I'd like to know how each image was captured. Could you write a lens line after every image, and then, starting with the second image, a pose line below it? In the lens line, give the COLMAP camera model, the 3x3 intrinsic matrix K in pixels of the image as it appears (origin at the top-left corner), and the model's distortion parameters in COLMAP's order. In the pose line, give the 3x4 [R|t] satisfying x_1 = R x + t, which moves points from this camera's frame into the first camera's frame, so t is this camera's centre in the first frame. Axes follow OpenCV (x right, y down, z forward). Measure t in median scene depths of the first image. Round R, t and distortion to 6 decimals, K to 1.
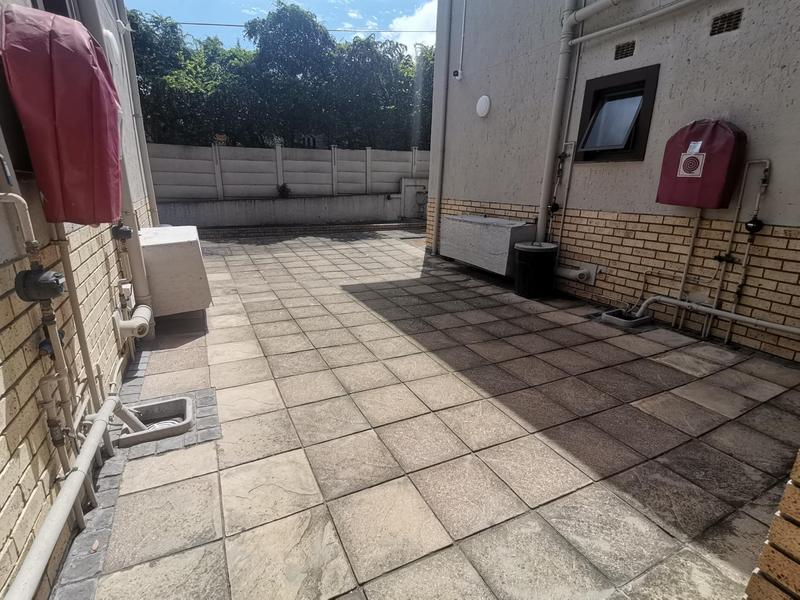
lens RADIAL K [[395.1, 0, 405.8], [0, 395.1, 296.2], [0, 0, 1]] dist [0.174093, 0.000002]
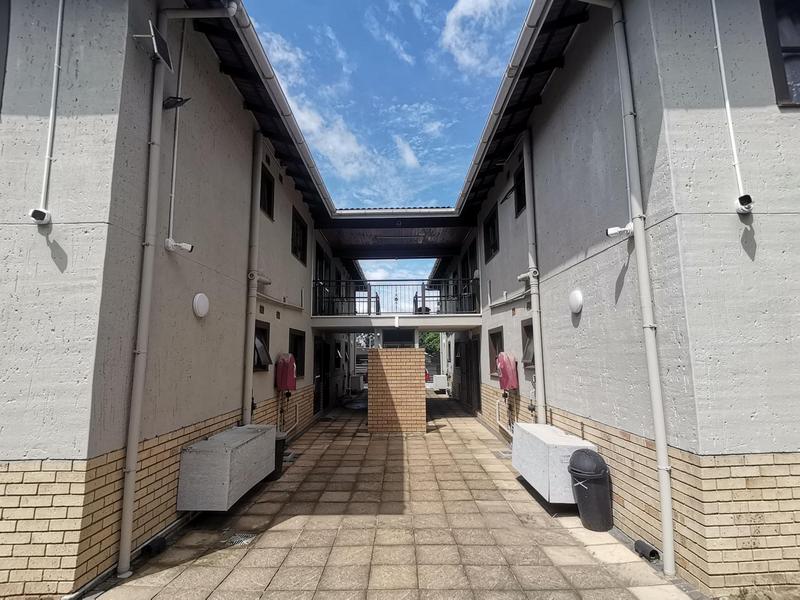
lens RADIAL K [[390.8, 0, 392.2], [0, 390.8, 298.3], [0, 0, 1]] dist [0.052022, -0.033336]
pose [[-0.884899, 0.067981, 0.460795, -0.659991], [0.131907, 0.985368, 0.107940, -0.678825], [-0.446715, 0.156298, -0.880918, 1.993400]]
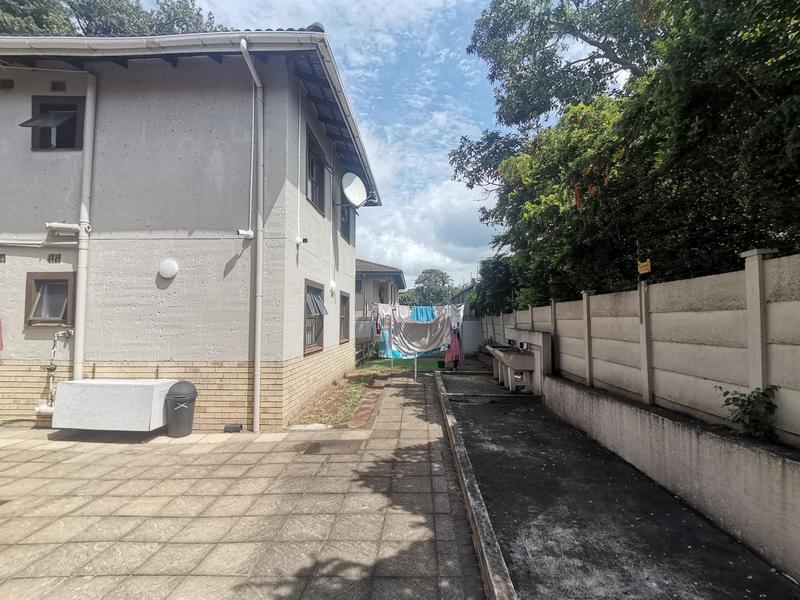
lens RADIAL K [[393.0, 0, 396.7], [0, 393.0, 298.0], [0, 0, 1]] dist [0.059117, -0.052329]
pose [[-0.500797, -0.050941, -0.864065, 0.136072], [-0.245774, 0.965547, 0.085523, -0.694233], [0.829938, 0.255195, -0.496062, 2.137307]]
